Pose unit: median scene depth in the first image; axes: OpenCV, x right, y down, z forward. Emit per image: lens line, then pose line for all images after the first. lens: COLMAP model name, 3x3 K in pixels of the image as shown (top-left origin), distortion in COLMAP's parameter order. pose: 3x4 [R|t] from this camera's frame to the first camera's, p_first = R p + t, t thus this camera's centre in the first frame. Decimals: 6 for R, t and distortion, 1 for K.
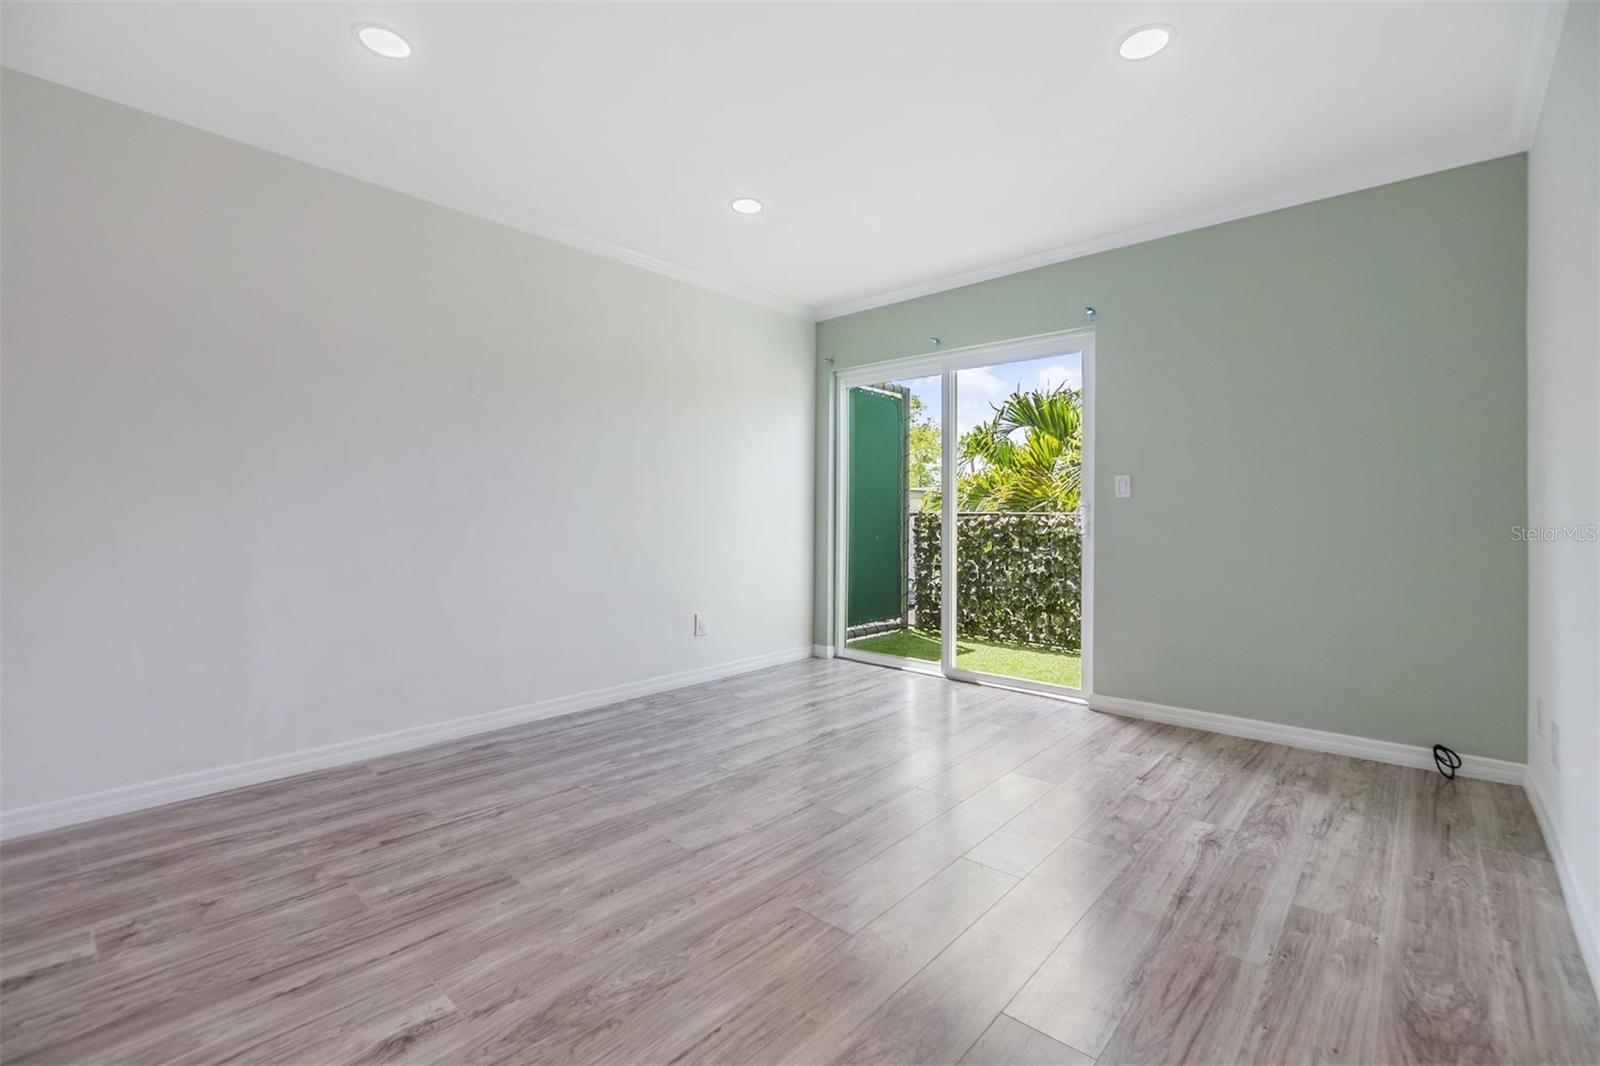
lens RADIAL K [[701.2, 0, 798.3], [0, 701.2, 508.2], [0, 0, 1]] dist [-0.003117, 0.000023]
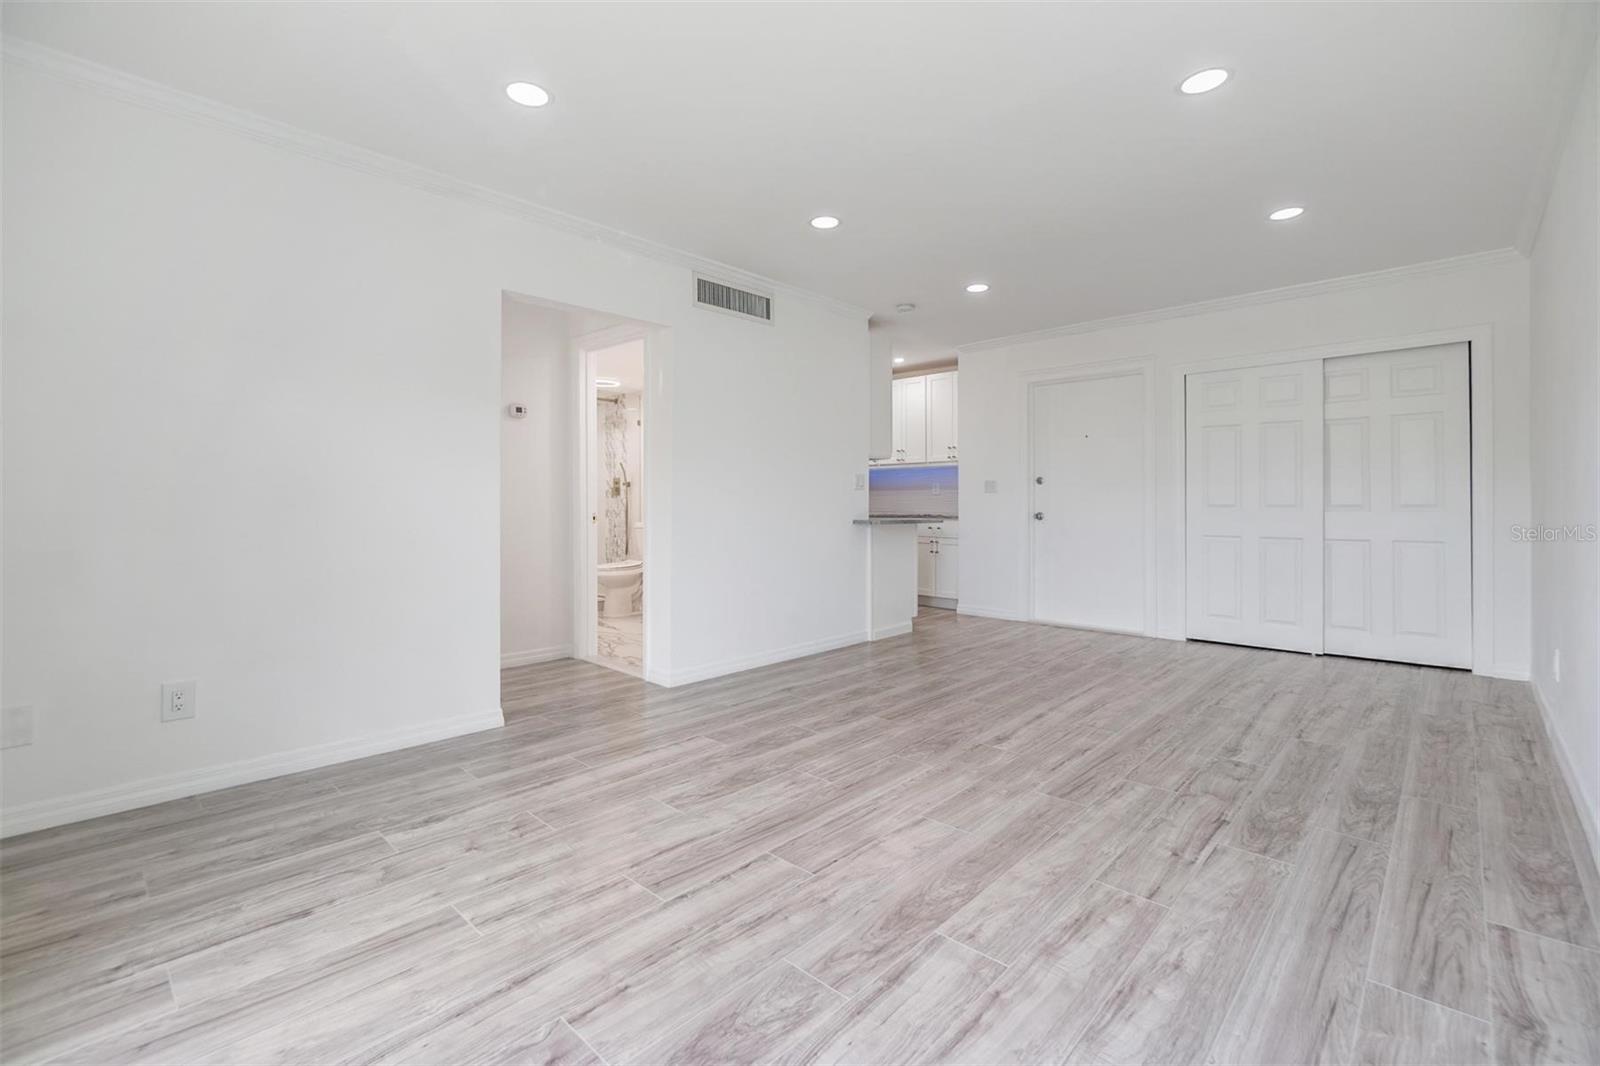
lens RADIAL K [[706.3, 0, 799.7], [0, 706.3, 501.7], [0, 0, 1]] dist [-0.001594, -0.000021]
pose [[-0.999783, -0.005499, 0.020070, 0.022651], [-0.005588, 0.999975, -0.004366, 0.005822], [-0.020045, -0.004477, -0.999789, 1.772129]]
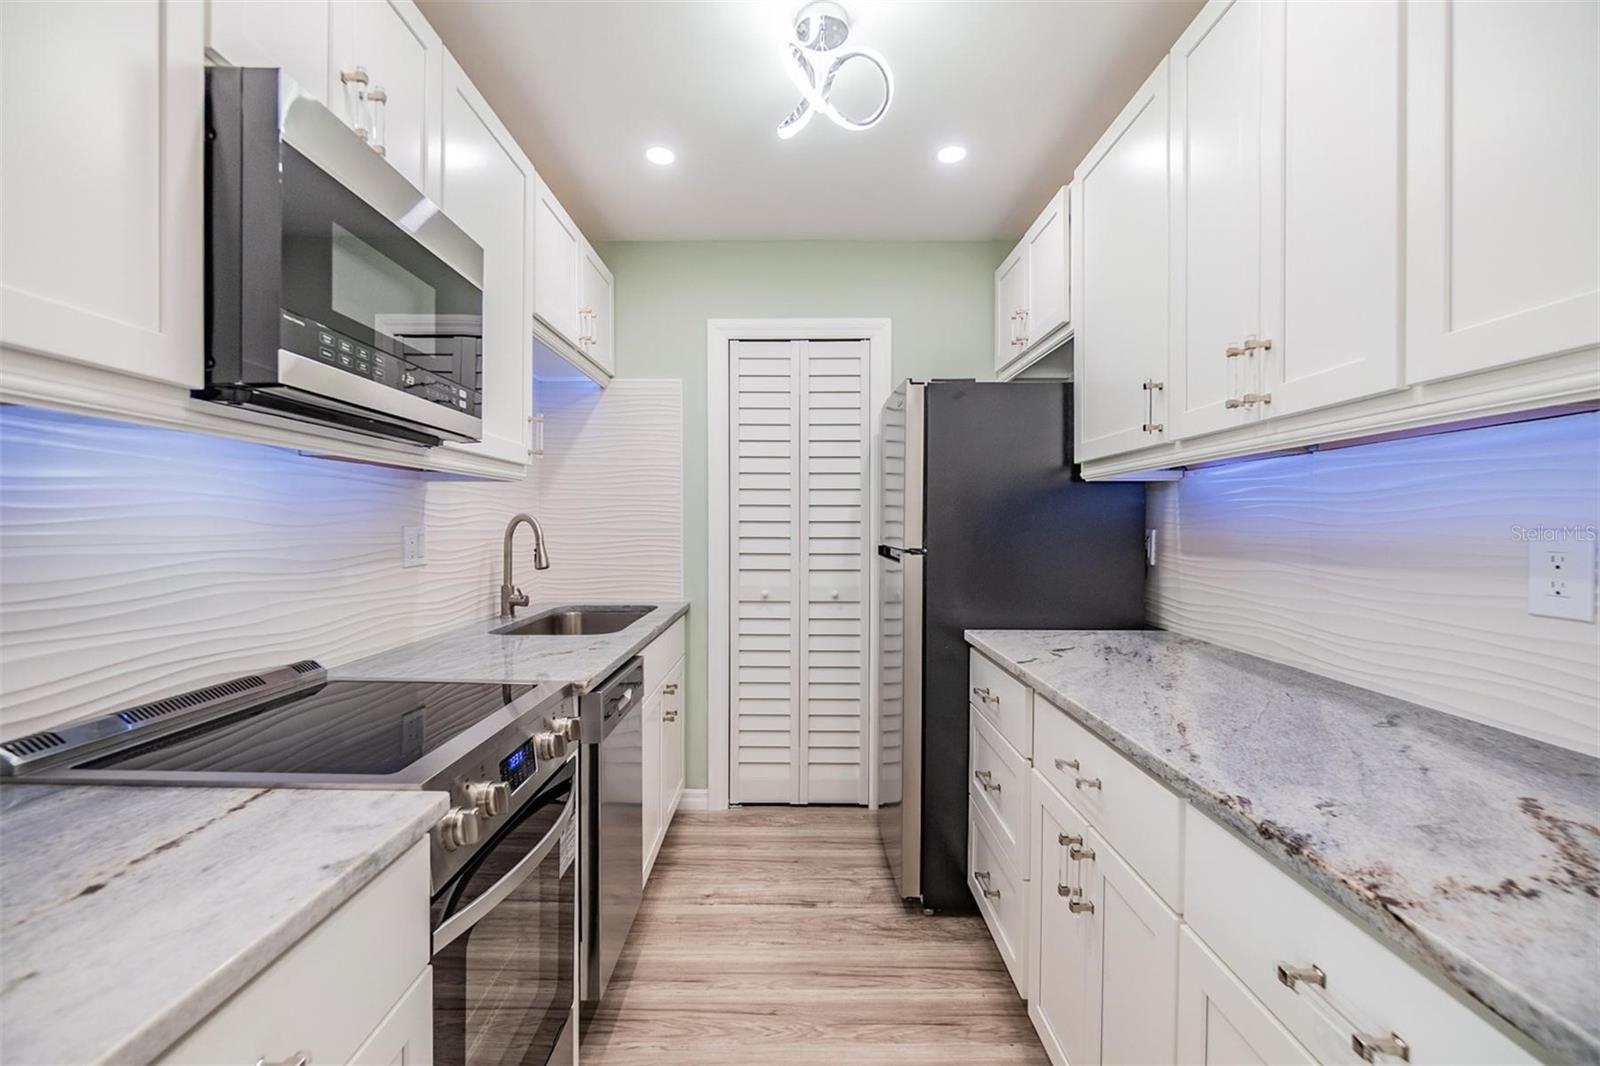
lens RADIAL K [[691.4, 0, 798.3], [0, 691.4, 530.8], [0, 0, 1]] dist [-0.003017, 0.000256]
pose [[-0.669018, -0.012862, 0.743135, -0.489952], [-0.011012, 0.999912, 0.007393, -0.089187], [-0.743164, -0.003238, -0.669101, -0.582239]]
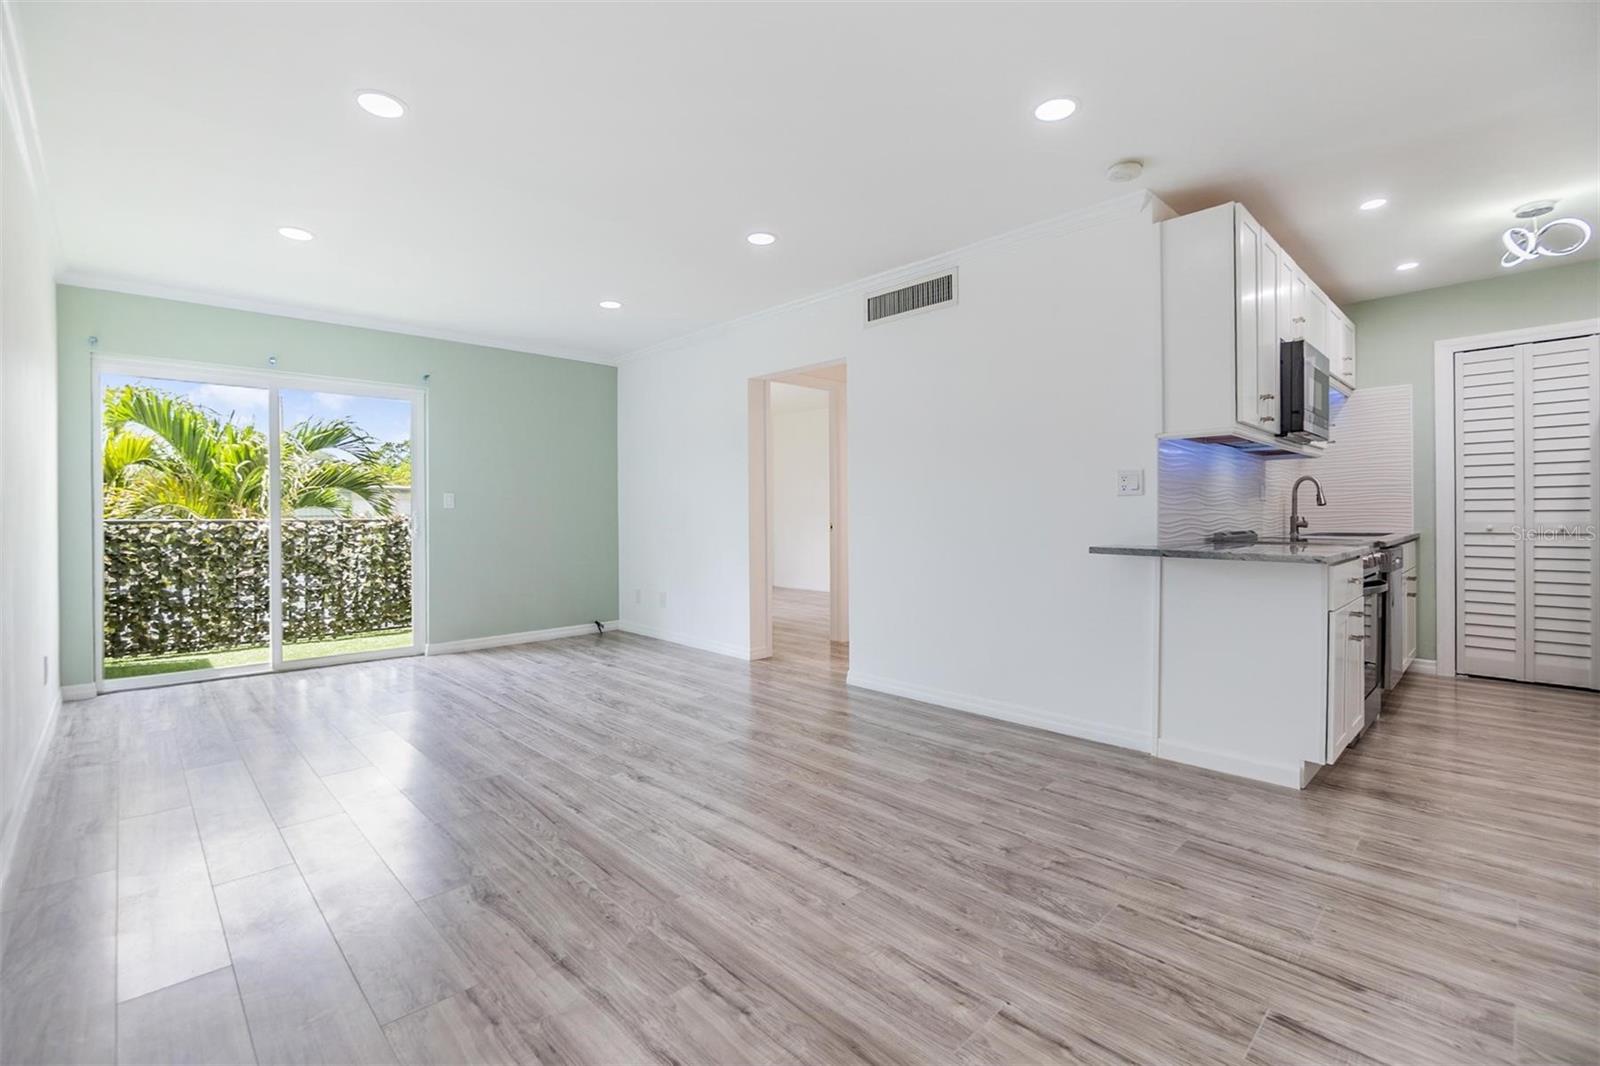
lens RADIAL K [[706.9, 0, 794.2], [0, 706.9, 515.3], [0, 0, 1]] dist [-0.001408, -0.001039]
pose [[0.077032, -0.006952, 0.997004, -1.399673], [-0.000334, 0.999975, 0.006999, -0.014131], [-0.997029, -0.000872, 0.077028, 0.210034]]
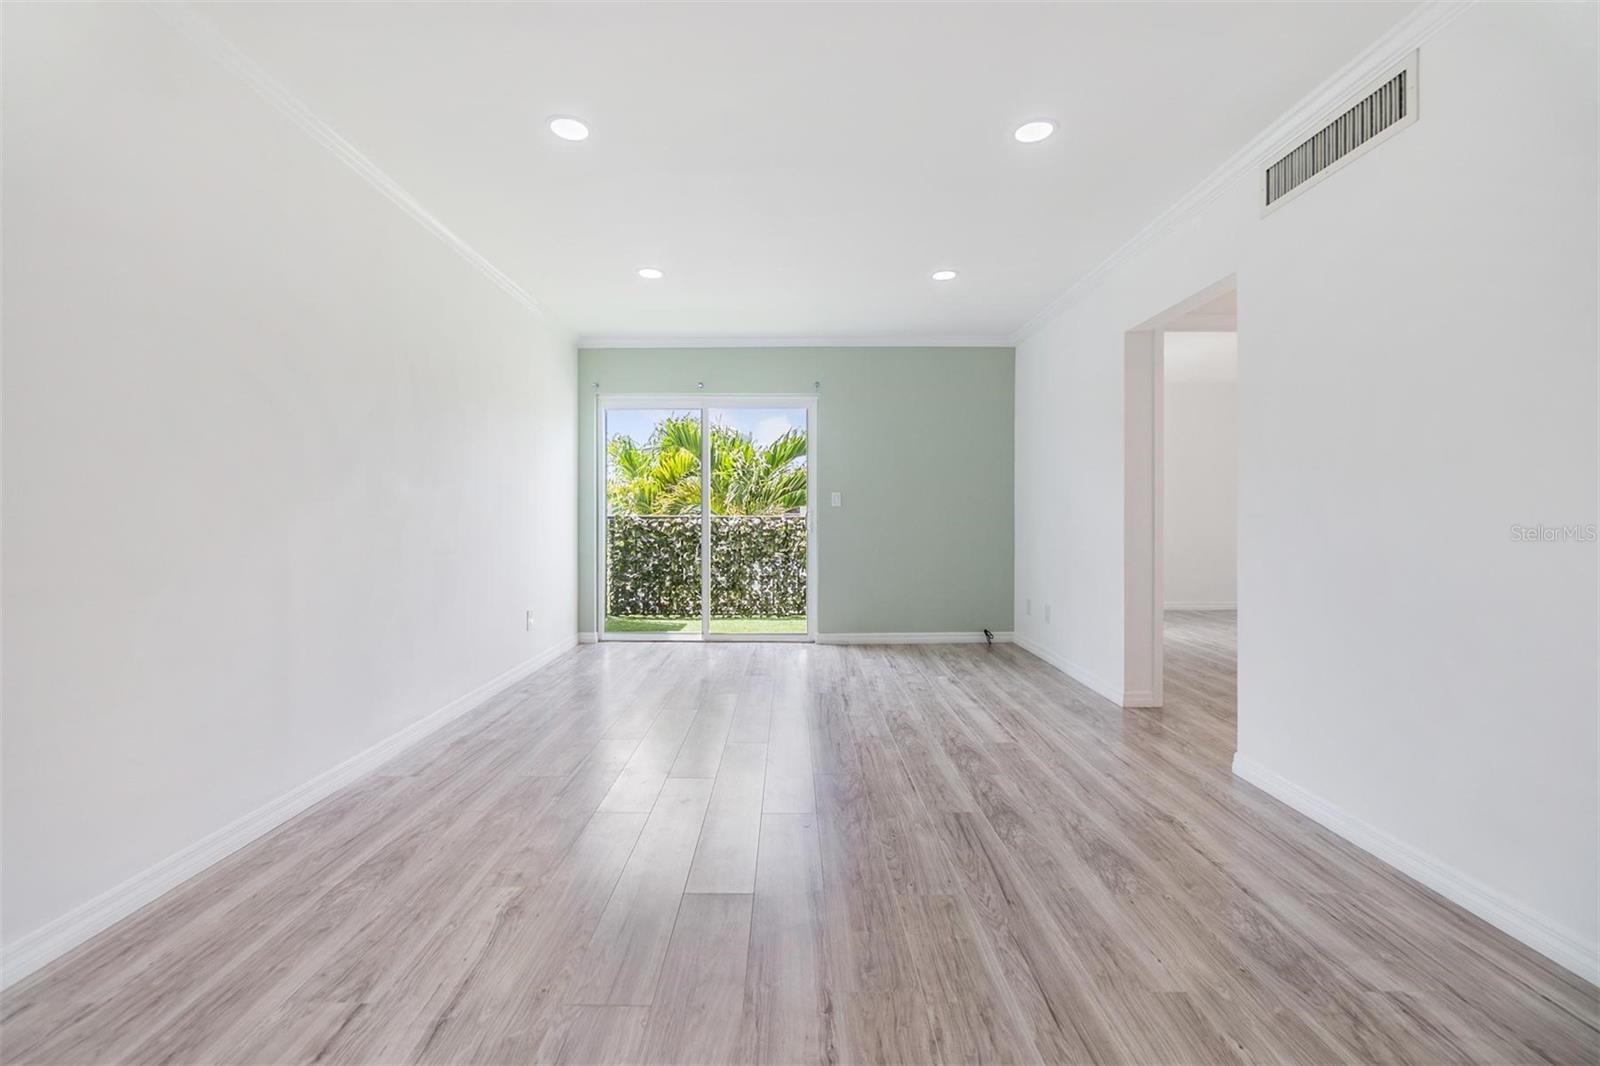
lens RADIAL K [[690.6, 0, 796.0], [0, 690.6, 526.7], [0, 0, 1]] dist [-0.003266, -0.000305]
pose [[0.738332, -0.015948, 0.674248, -0.926481], [-0.001098, 0.999691, 0.024848, -0.011921], [-0.674436, -0.019087, 0.738086, -0.123529]]
